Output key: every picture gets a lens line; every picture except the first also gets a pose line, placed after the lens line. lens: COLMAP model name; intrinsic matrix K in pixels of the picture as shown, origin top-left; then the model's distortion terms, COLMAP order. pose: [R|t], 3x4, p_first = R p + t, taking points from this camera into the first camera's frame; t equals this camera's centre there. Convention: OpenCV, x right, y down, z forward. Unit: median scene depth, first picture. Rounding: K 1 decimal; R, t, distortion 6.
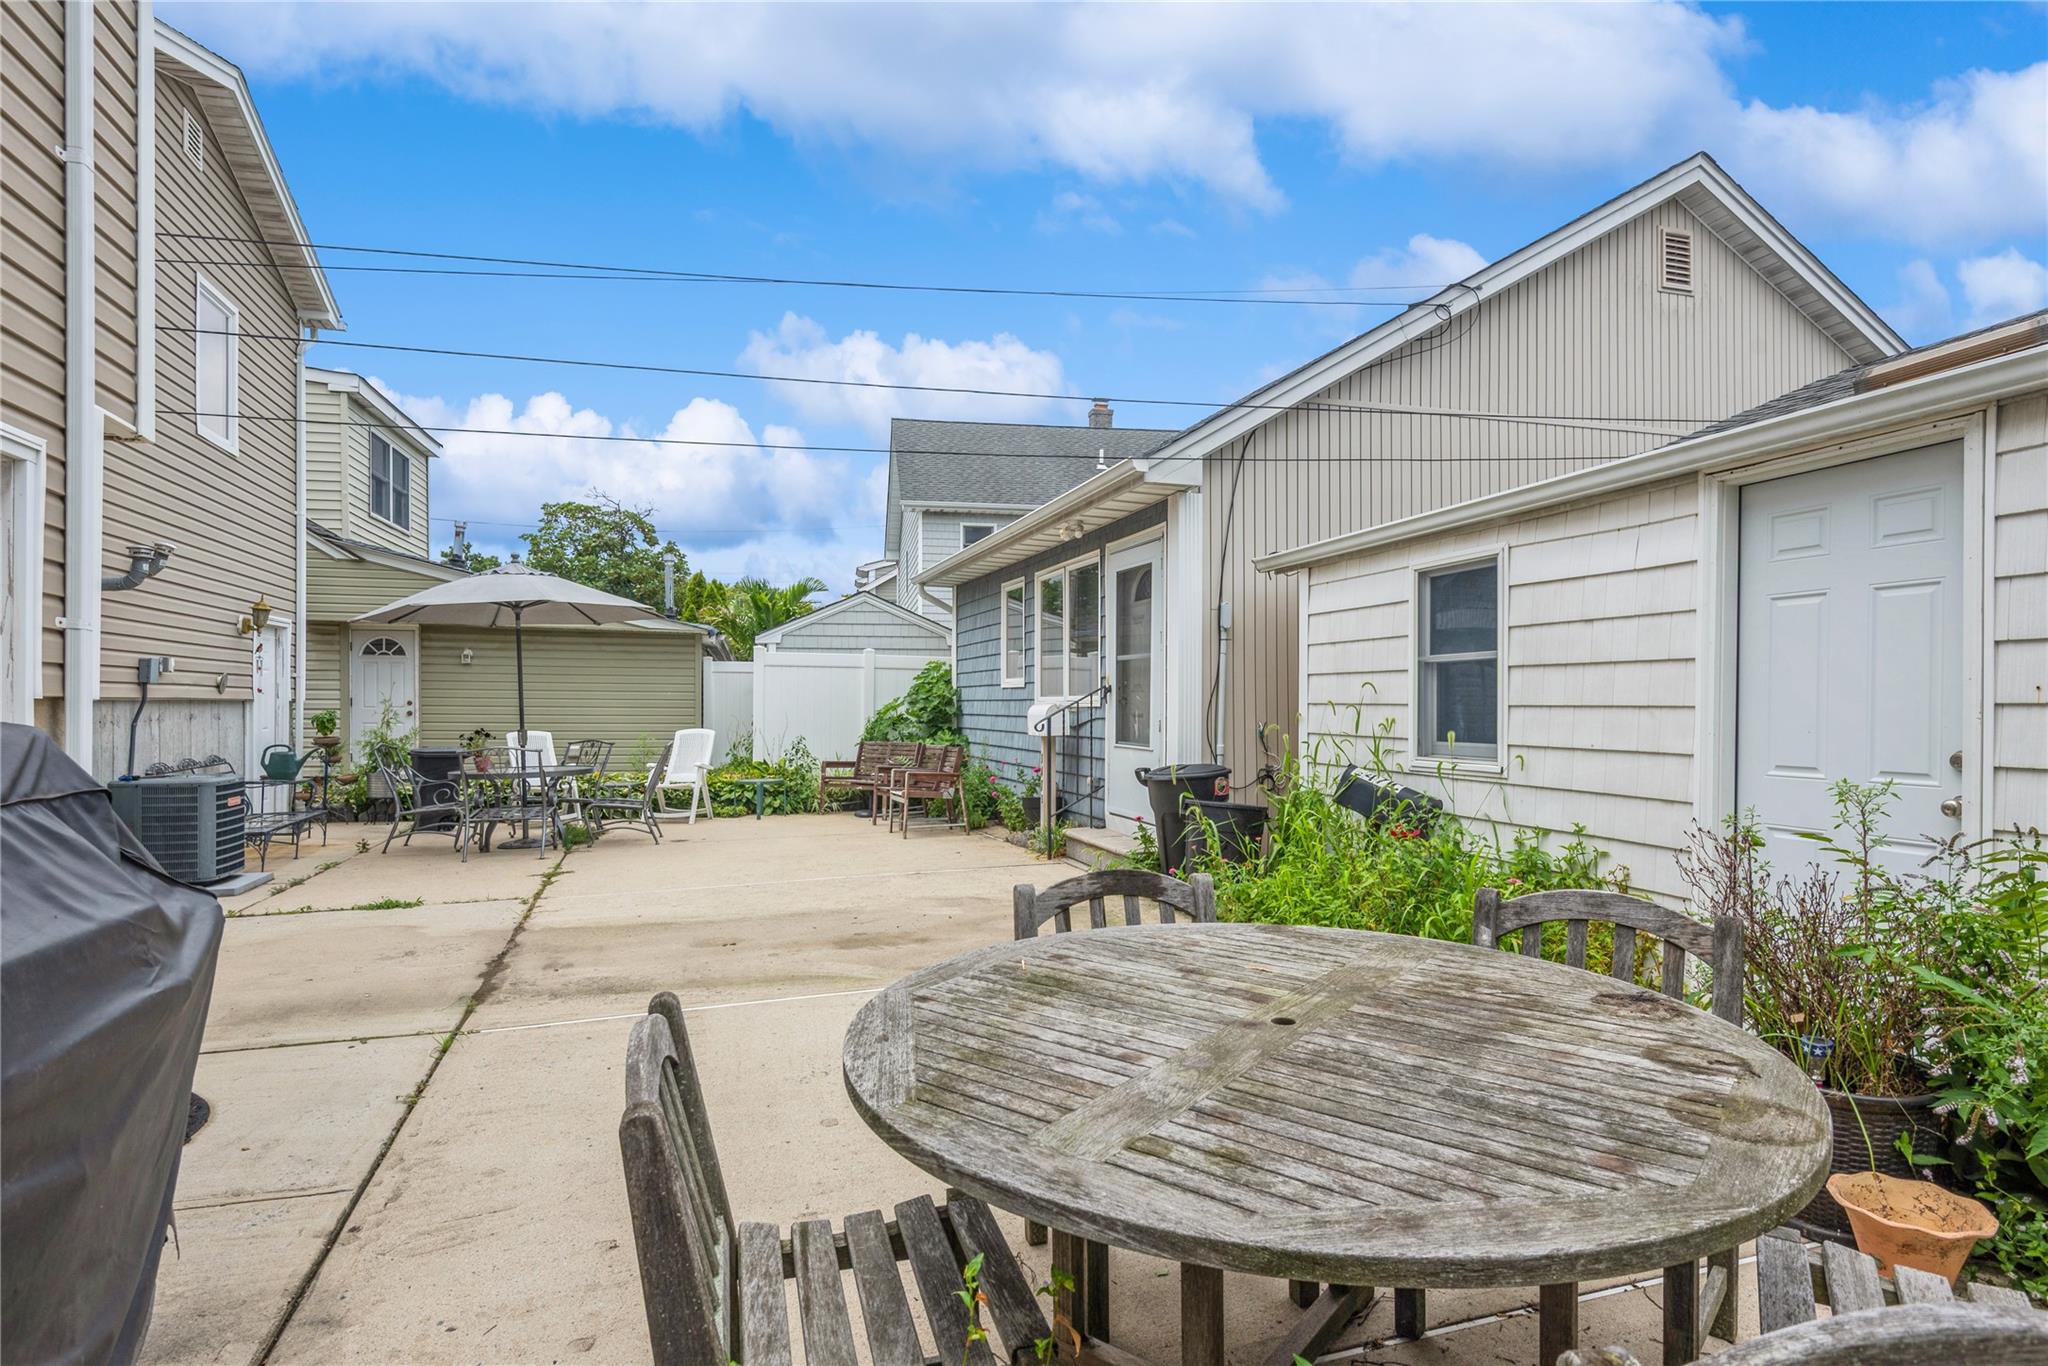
lens RADIAL K [[1073.3, 0, 1028.3], [0, 1073.3, 686.2], [0, 0, 1]] dist [0.022784, -0.007057]
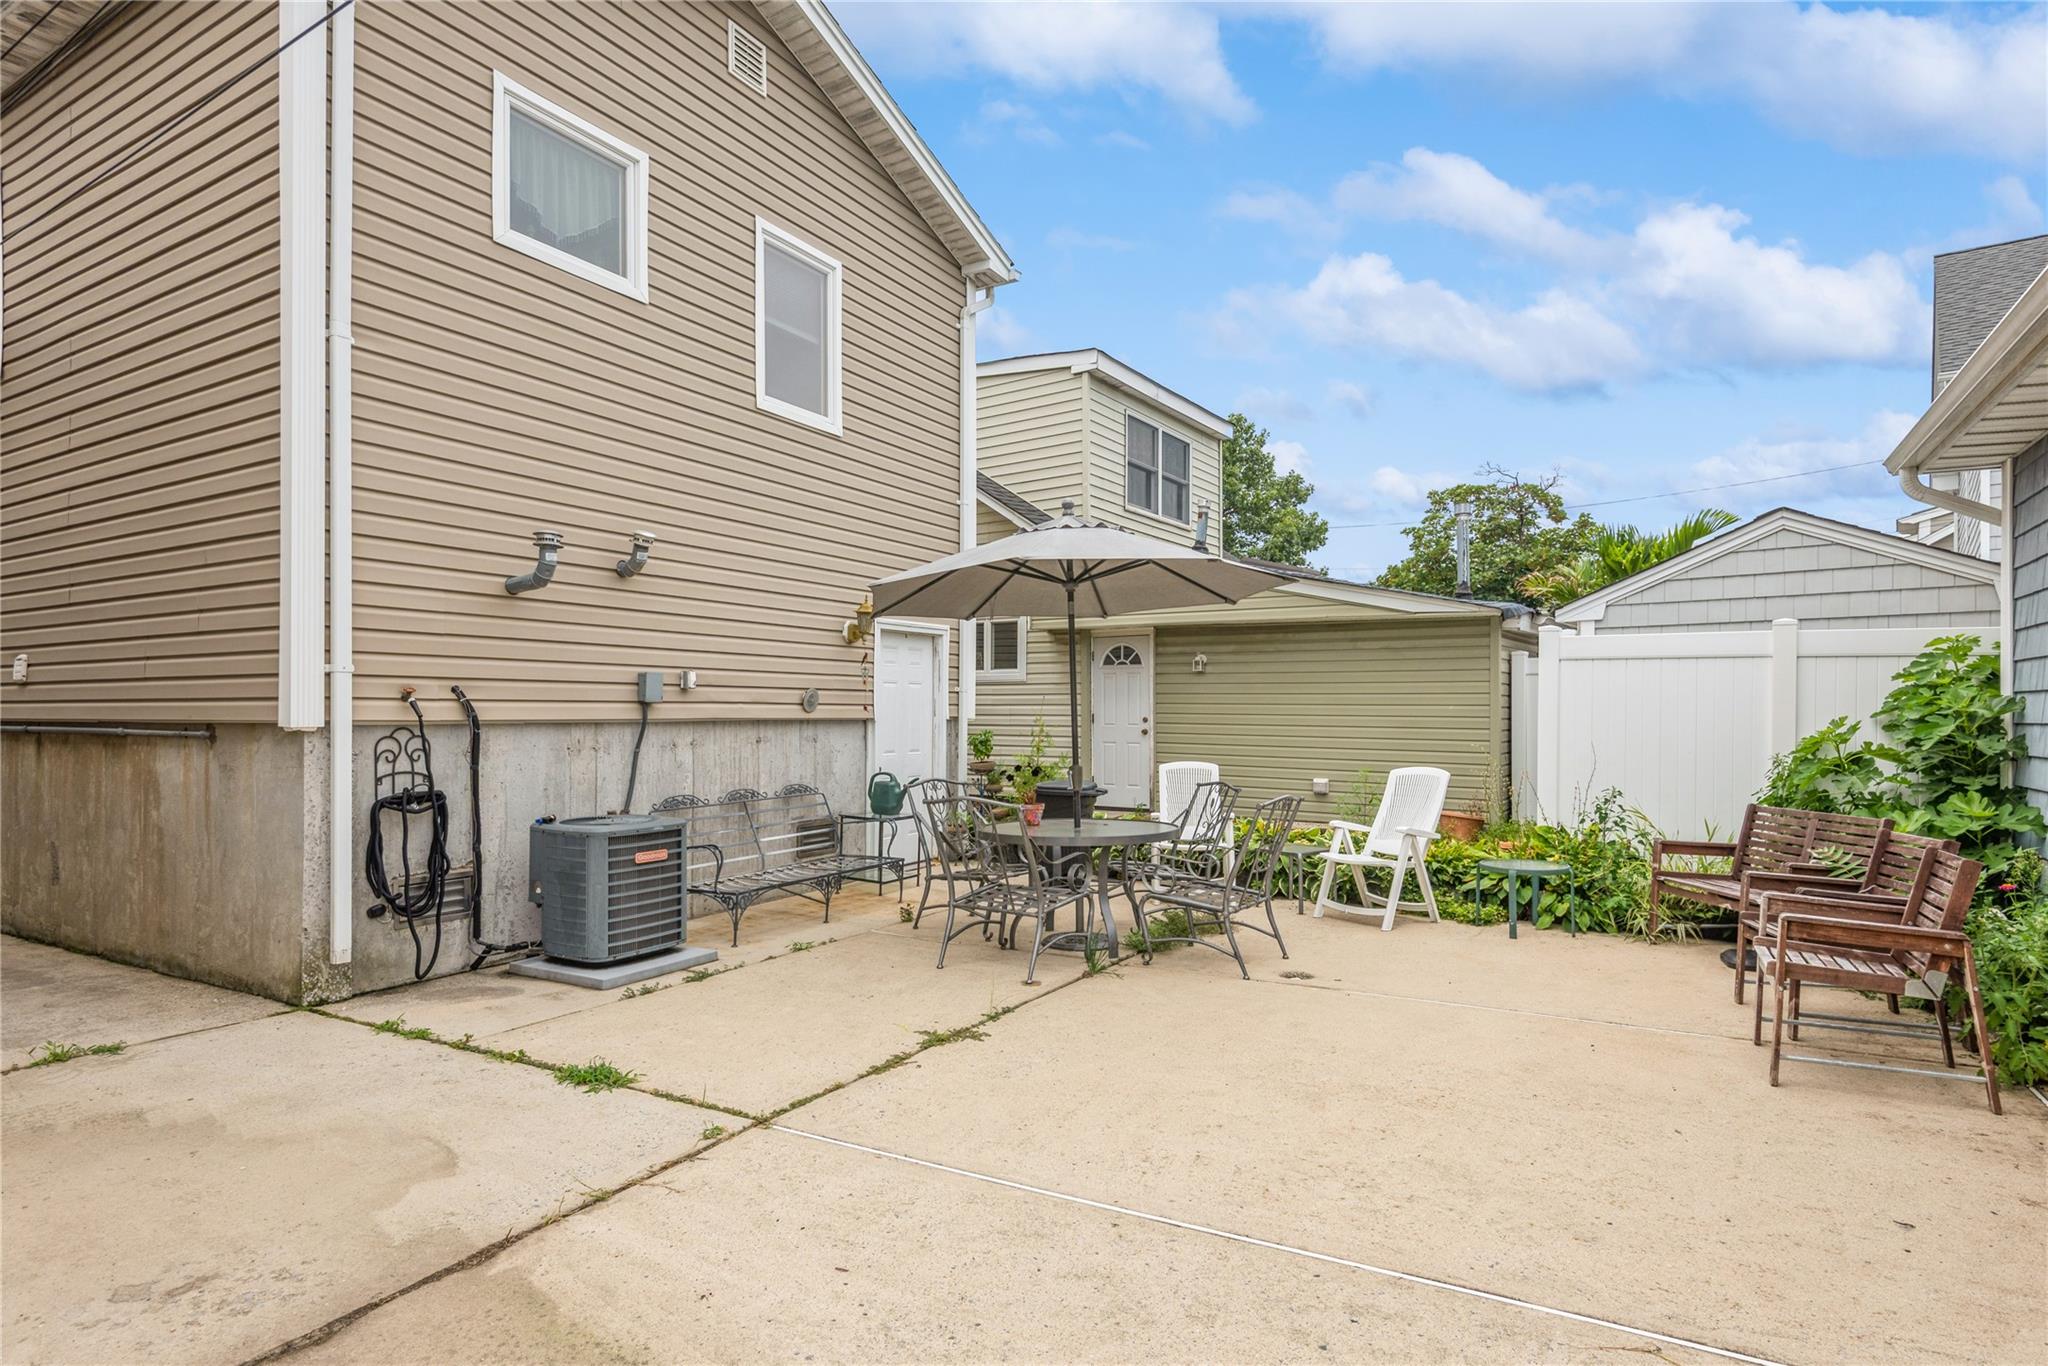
lens RADIAL K [[1073.3, 0, 1019.9], [0, 1073.3, 707.0], [0, 0, 1]] dist [0.022784, -0.007057]
pose [[0.650736, -0.003425, -0.759297, 0.005504], [0.010638, 0.999933, 0.004606, 0.000305], [0.759230, -0.011075, 0.650728, 0.415730]]
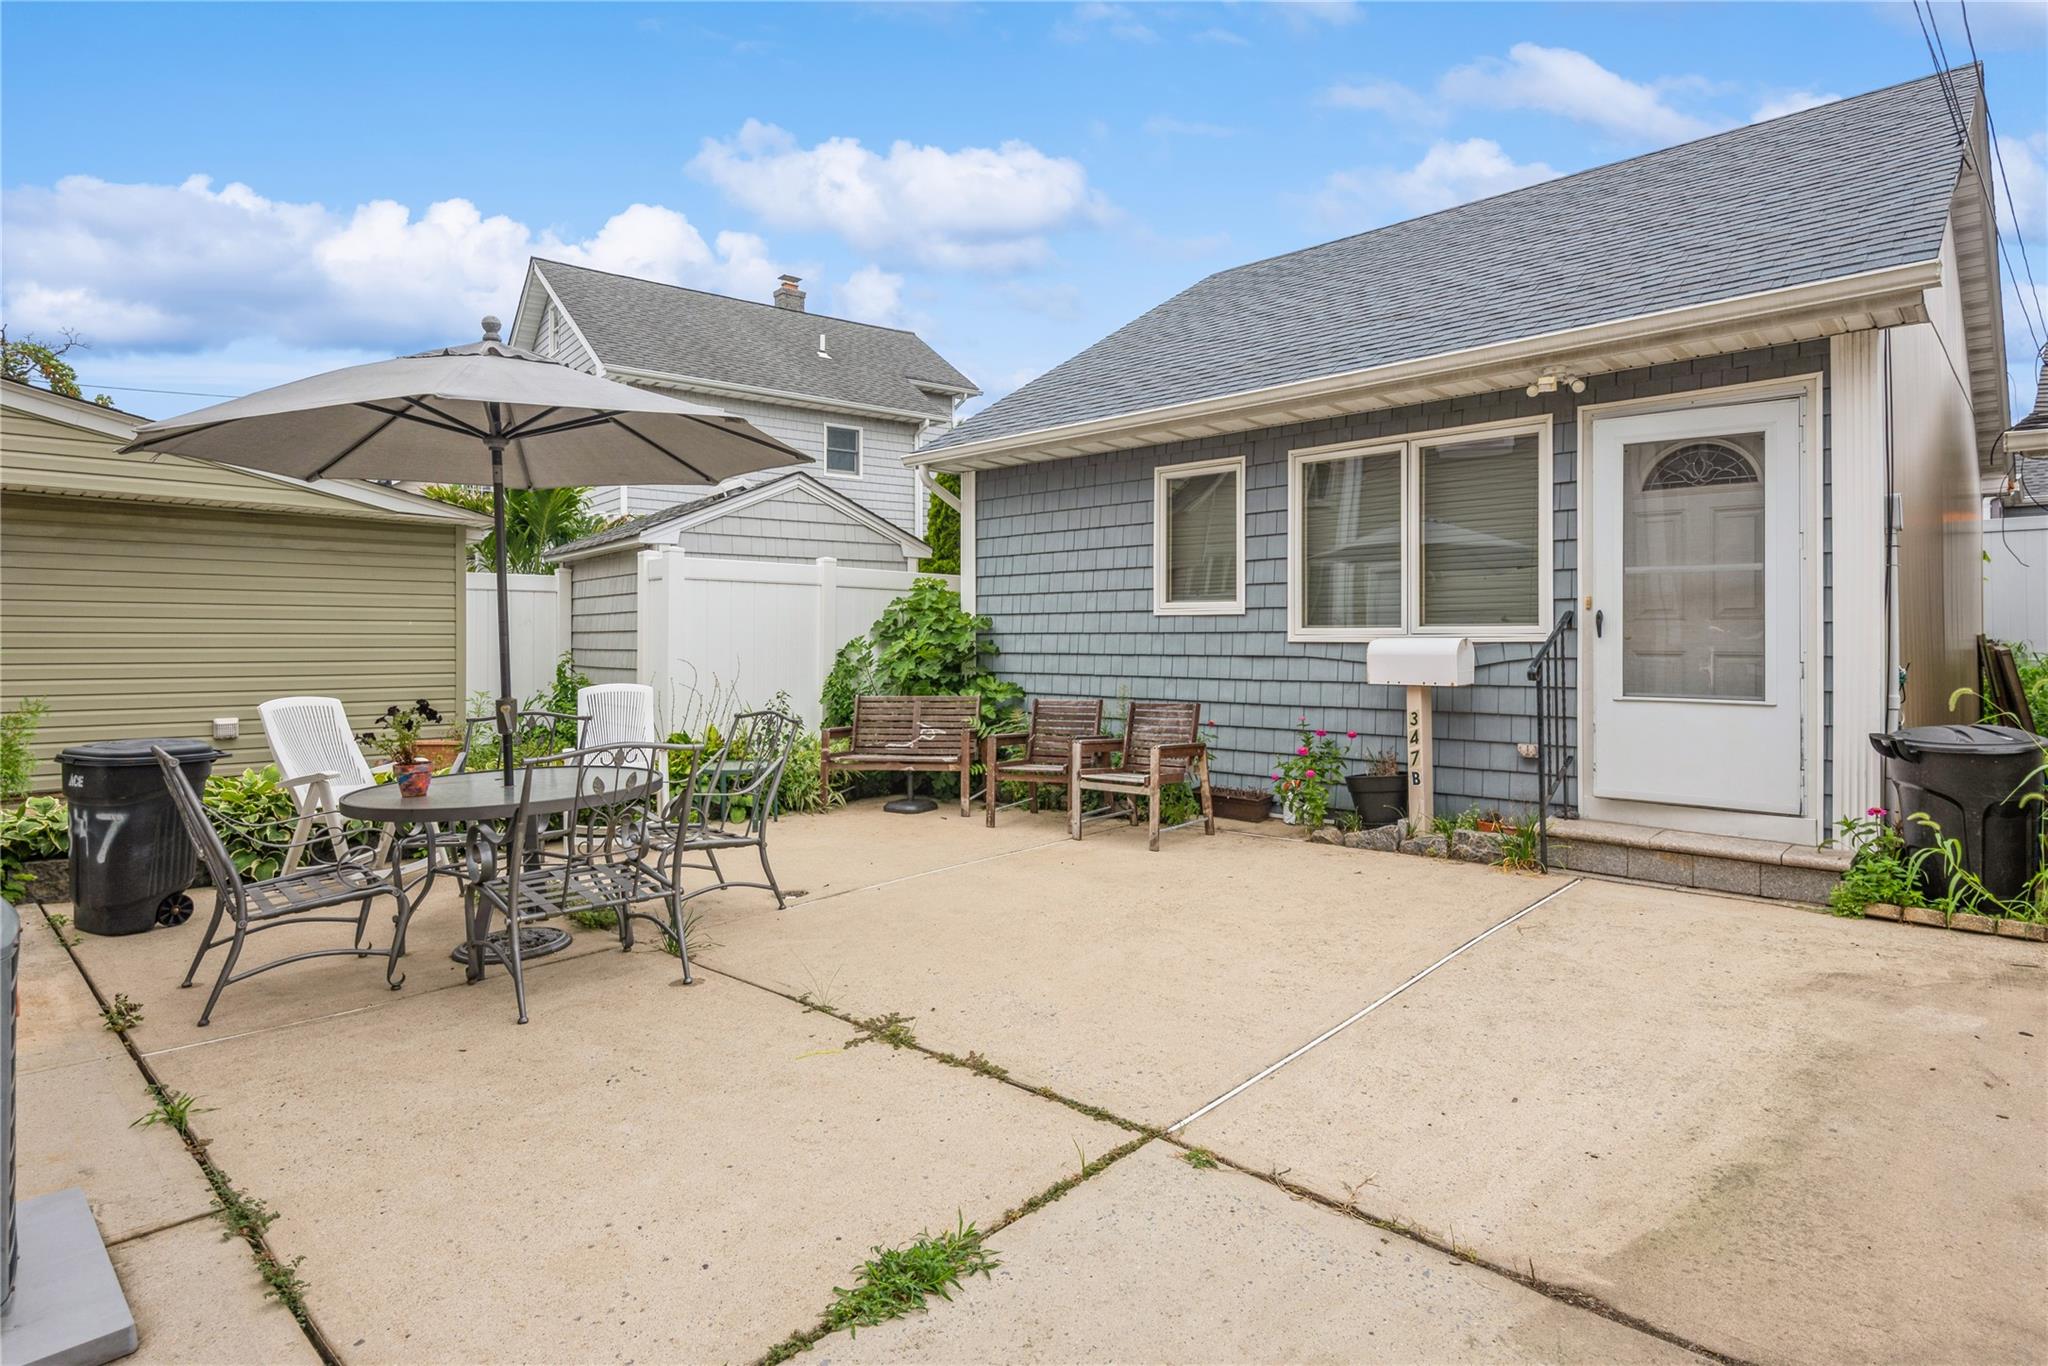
lens RADIAL K [[1073.3, 0, 1021.1], [0, 1073.3, 639.6], [0, 0, 1]] dist [0.022784, -0.007057]
pose [[0.883342, -0.006758, 0.468680, -0.375129], [-0.002789, 0.999803, 0.019673, 0.003080], [-0.468721, -0.018686, 0.883149, 0.366683]]
